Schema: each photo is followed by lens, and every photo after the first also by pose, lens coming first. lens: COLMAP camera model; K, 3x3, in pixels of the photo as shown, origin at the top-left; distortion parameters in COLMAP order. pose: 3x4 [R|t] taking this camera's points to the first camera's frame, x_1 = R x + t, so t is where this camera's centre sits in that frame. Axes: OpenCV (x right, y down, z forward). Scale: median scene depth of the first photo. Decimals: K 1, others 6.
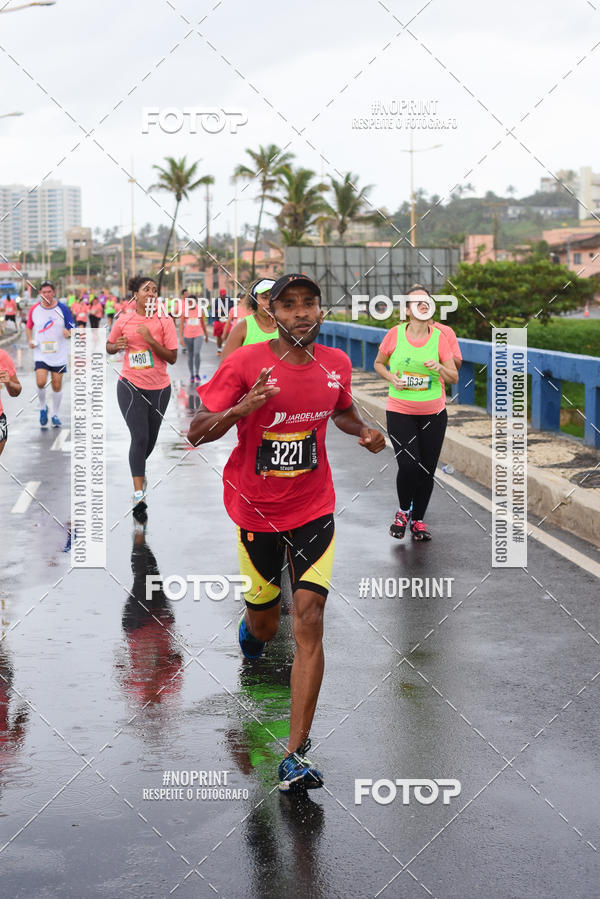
lens RADIAL K [[3375.6, 0, 300.0], [0, 3375.6, 449.5], [0, 0, 1]] dist [-0.059013, 0.013726]
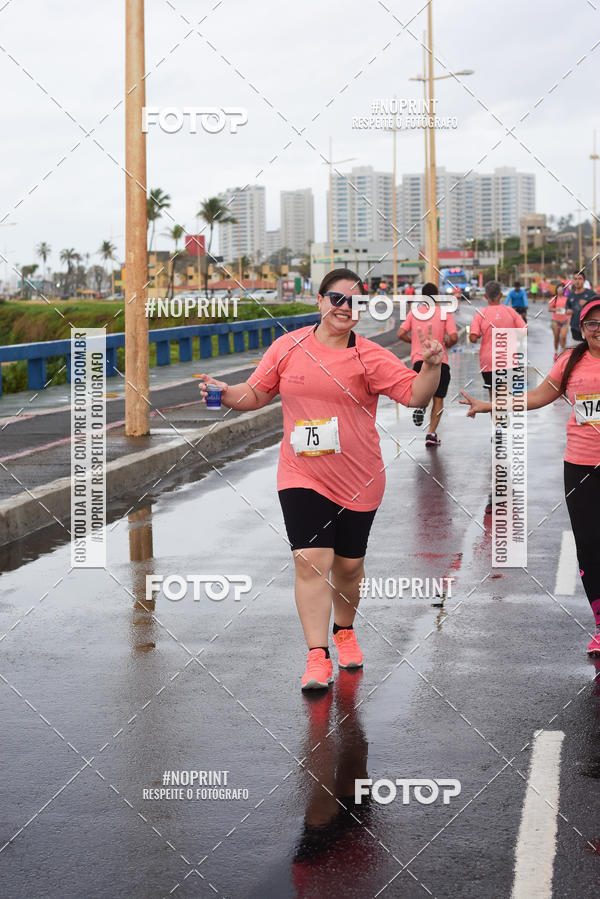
lens RADIAL K [[2177.4, 0, 300.0], [0, 2177.4, 449.5], [0, 0, 1]] dist [-0.003027, -0.284517]
pose [[0.986177, 0.011889, -0.165271, -0.027241], [-0.007003, 0.999522, 0.030114, -0.016404], [0.165550, -0.028541, 0.985788, 0.366894]]
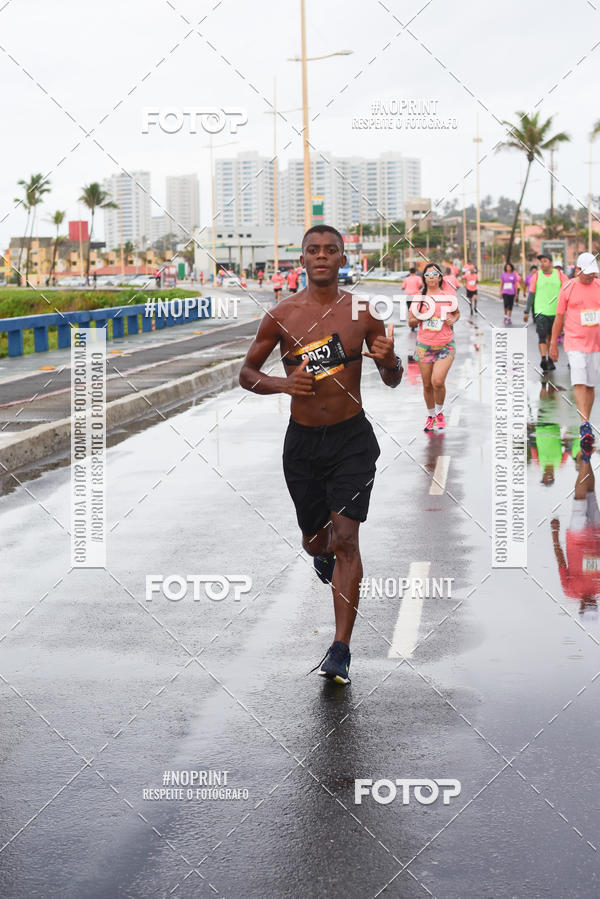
lens RADIAL K [[2085.5, 0, 300.0], [0, 2085.5, 449.5], [0, 0, 1]] dist [-0.002712, -0.188857]
pose [[0.992608, 0.005237, -0.121249, -0.026004], [-0.000365, 0.999193, 0.040167, -0.017619], [0.121361, -0.039826, 0.991809, 0.395360]]
